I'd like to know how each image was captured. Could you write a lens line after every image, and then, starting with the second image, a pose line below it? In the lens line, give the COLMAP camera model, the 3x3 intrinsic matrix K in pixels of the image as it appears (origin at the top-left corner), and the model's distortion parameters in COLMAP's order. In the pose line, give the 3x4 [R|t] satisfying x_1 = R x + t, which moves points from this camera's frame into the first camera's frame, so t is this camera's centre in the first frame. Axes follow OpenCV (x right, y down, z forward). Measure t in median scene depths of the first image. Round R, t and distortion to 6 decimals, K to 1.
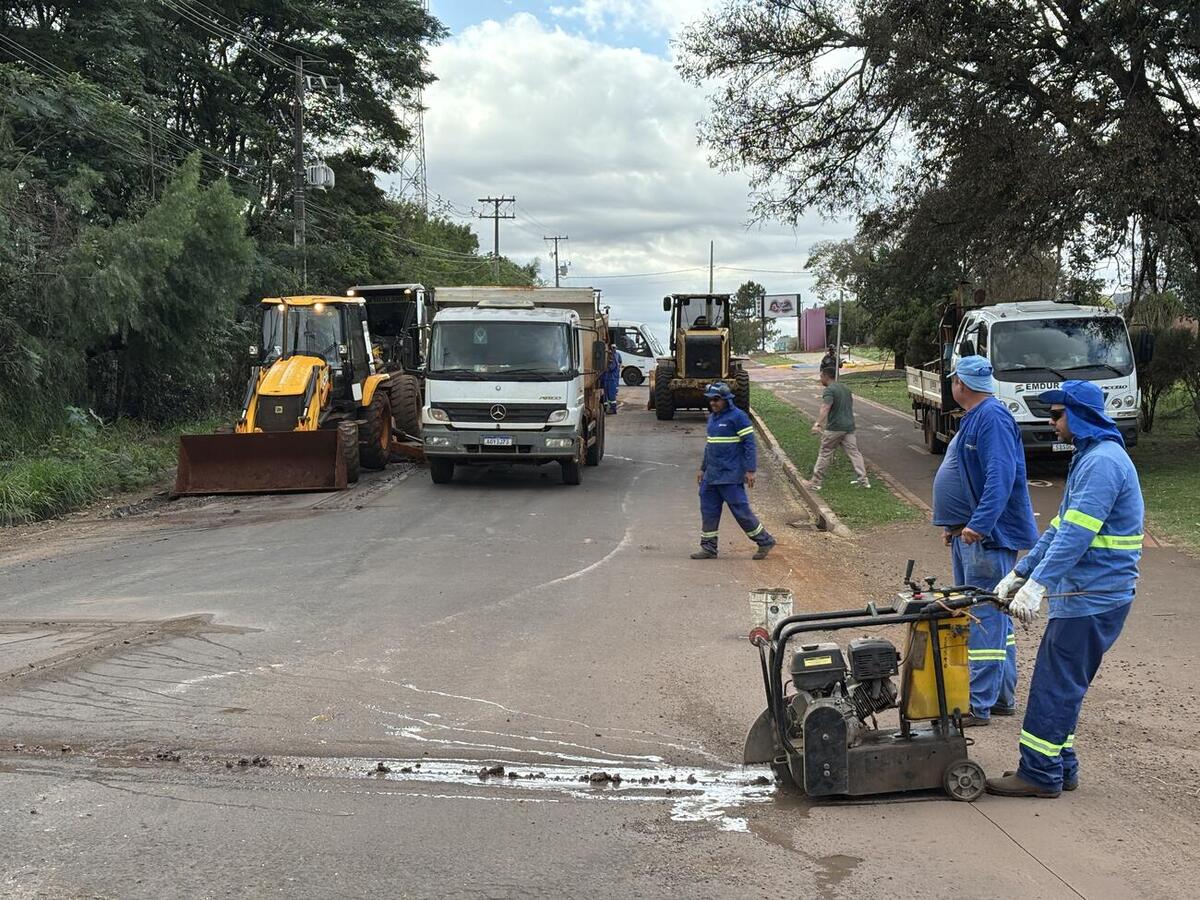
lens RADIAL K [[1785.6, 0, 601.2], [0, 1785.6, 449.6], [0, 0, 1]] dist [-0.015239, 0.000000]
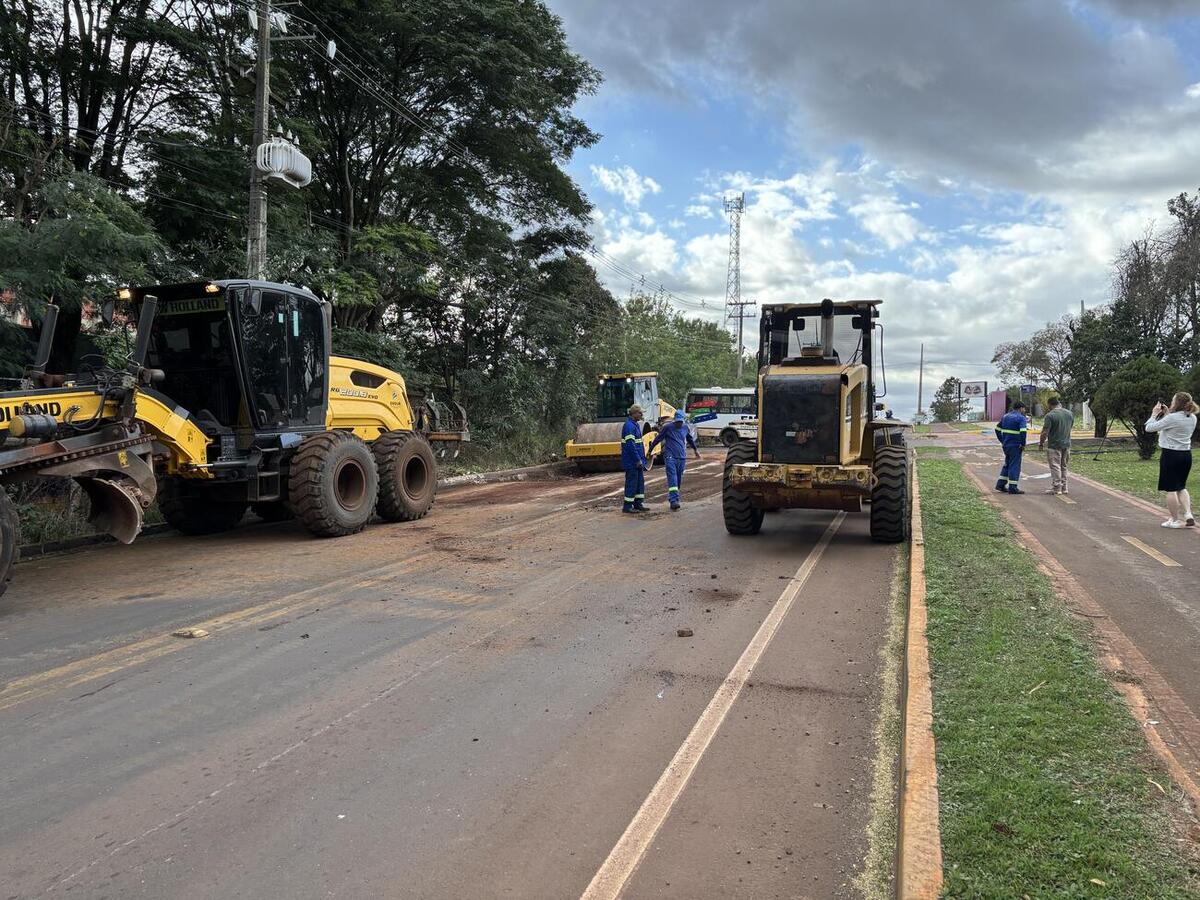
lens RADIAL K [[904.4, 0, 597.8], [0, 904.4, 453.3], [0, 0, 1]] dist [0.029191, -0.011679]
pose [[0.958221, 0.019488, -0.285363, 0.053584], [-0.024519, 0.999600, -0.014067, -0.027290], [0.284974, 0.020476, 0.958316, 0.539371]]
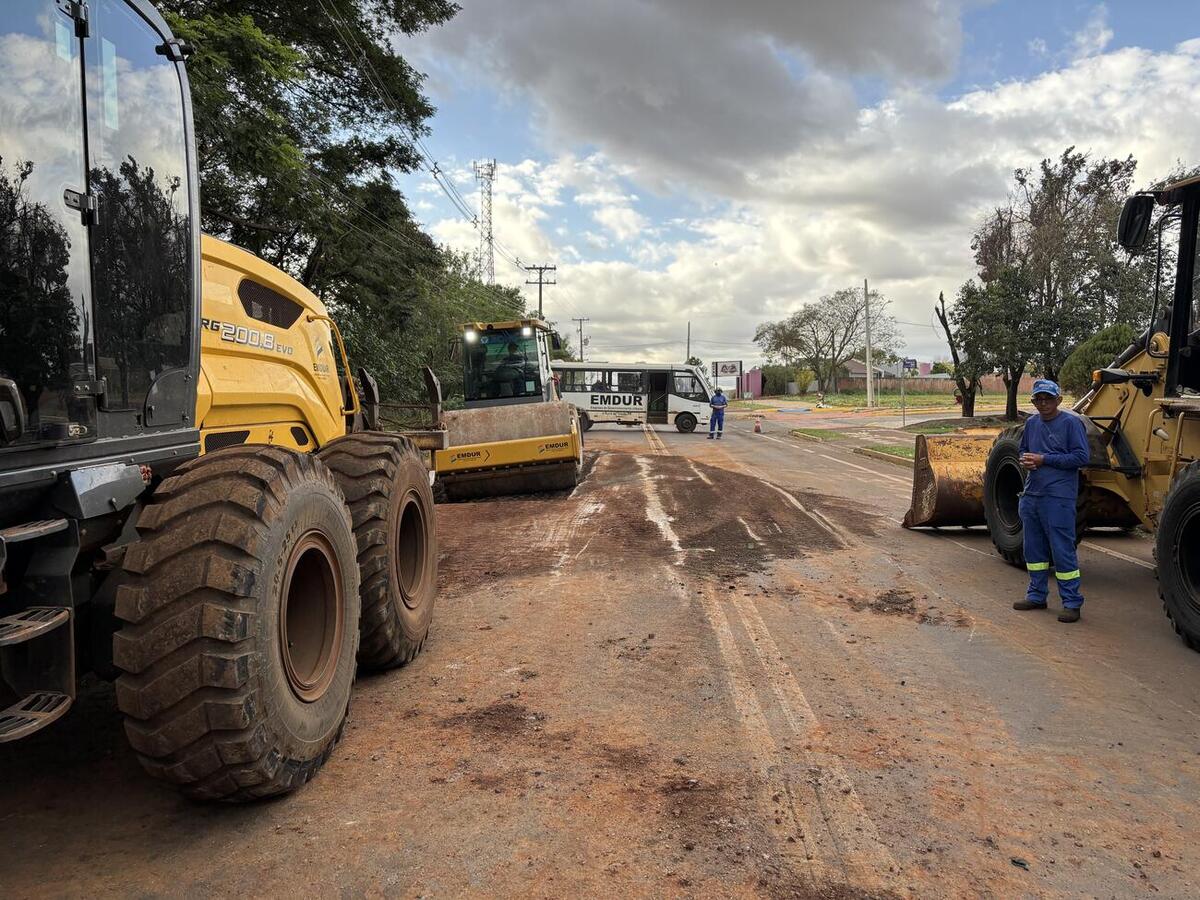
lens RADIAL K [[904.4, 0, 598.0], [0, 904.4, 451.1], [0, 0, 1]] dist [0.029191, -0.011679]
pose [[0.999959, 0.005389, 0.007253, -0.022156], [-0.005401, 0.999984, 0.001559, -0.018435], [-0.007245, -0.001598, 0.999972, 0.366924]]
